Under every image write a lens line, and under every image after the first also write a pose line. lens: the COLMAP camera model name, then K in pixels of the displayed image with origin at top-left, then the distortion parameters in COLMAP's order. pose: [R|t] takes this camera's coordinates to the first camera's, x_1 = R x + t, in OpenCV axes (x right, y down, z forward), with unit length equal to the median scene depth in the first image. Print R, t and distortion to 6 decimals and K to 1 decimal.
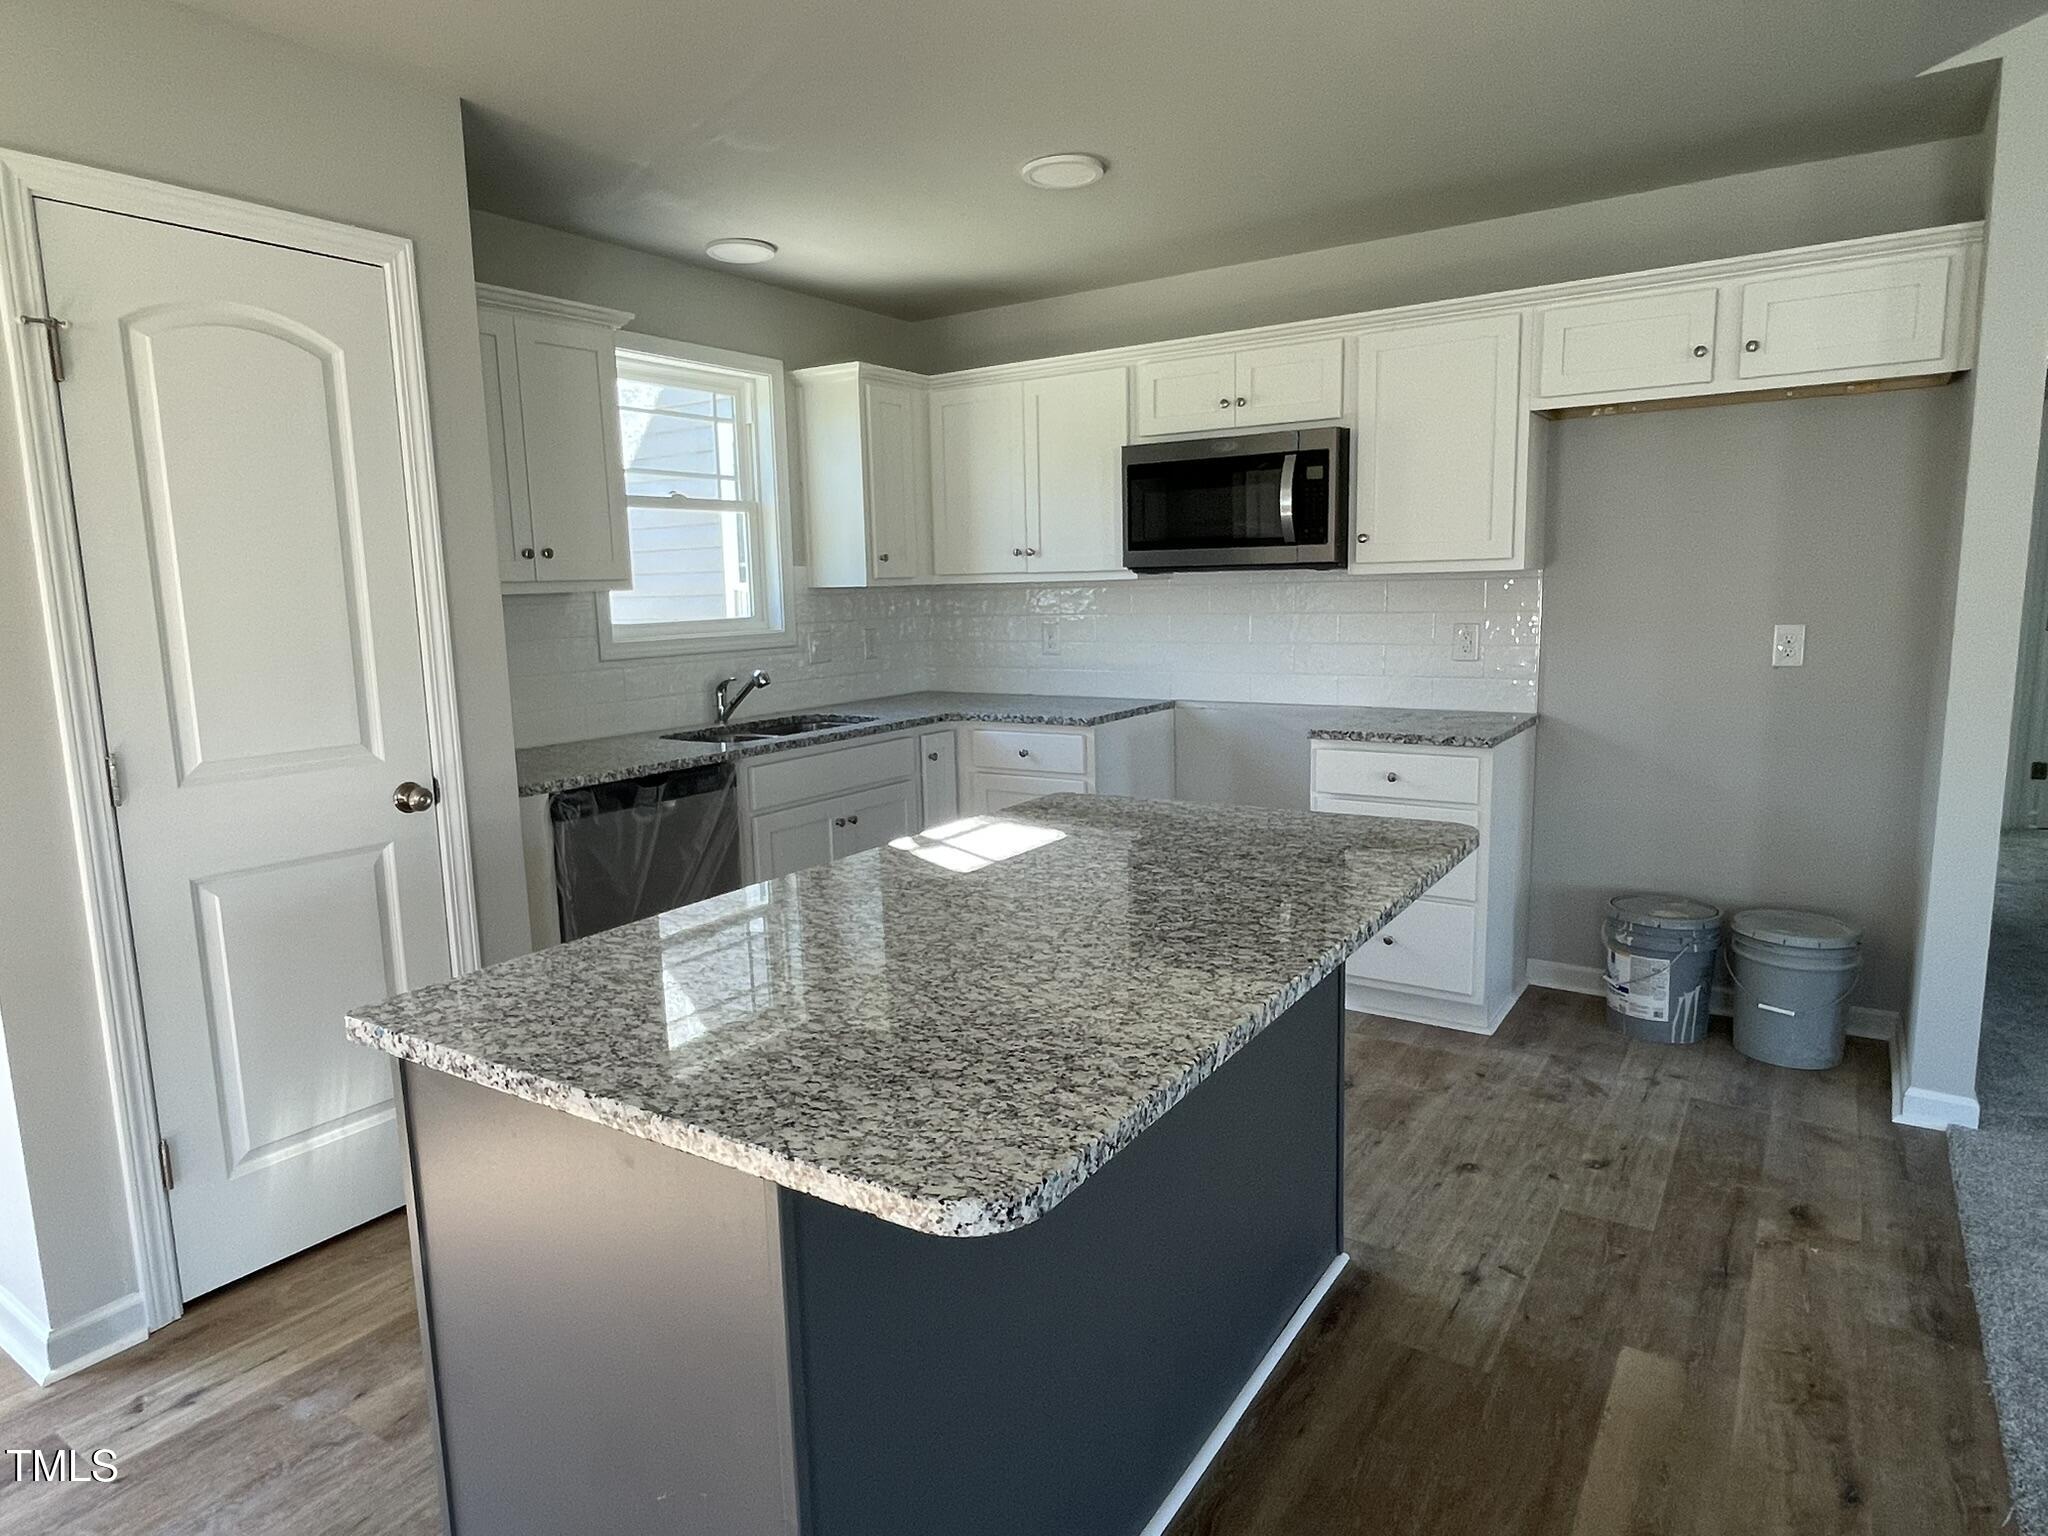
lens RADIAL K [[1195.0, 0, 1028.2], [0, 1195.0, 761.5], [0, 0, 1]] dist [-0.003801, 0.002588]
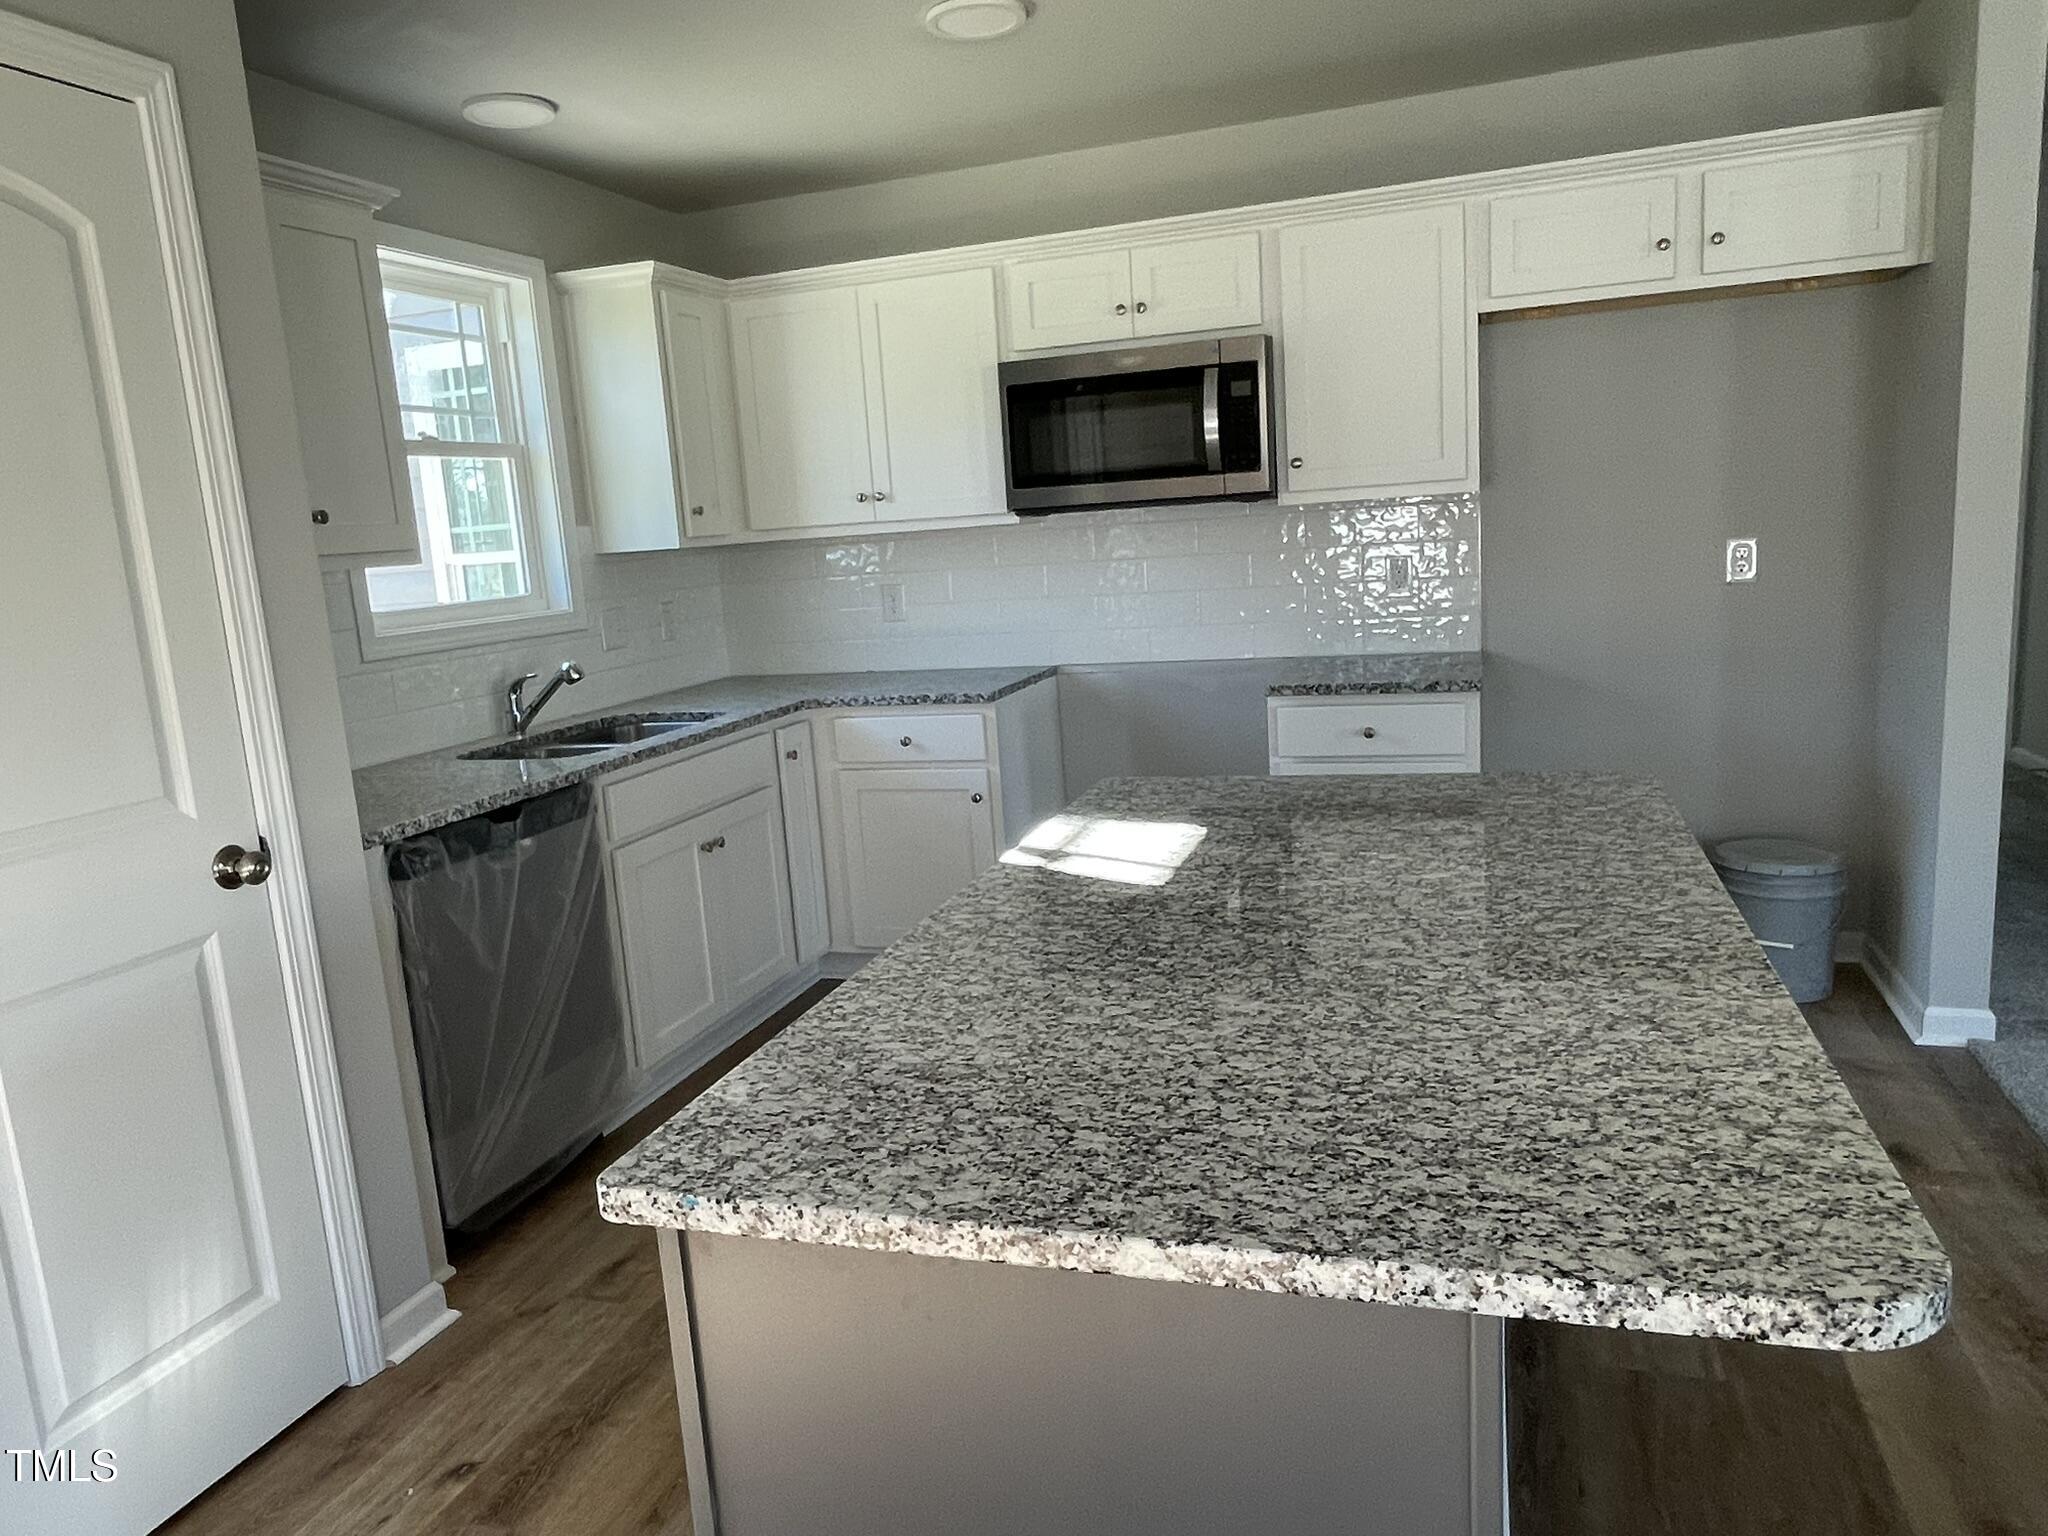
lens RADIAL K [[1384.5, 0, 1020.5], [0, 1384.5, 768.6], [0, 0, 1]] dist [-0.000672, 0.000093]
pose [[0.967660, -0.085630, 0.237278, -0.209105], [0.081836, 0.996311, 0.025813, -0.008683], [-0.238613, -0.005561, 0.971099, 0.079378]]
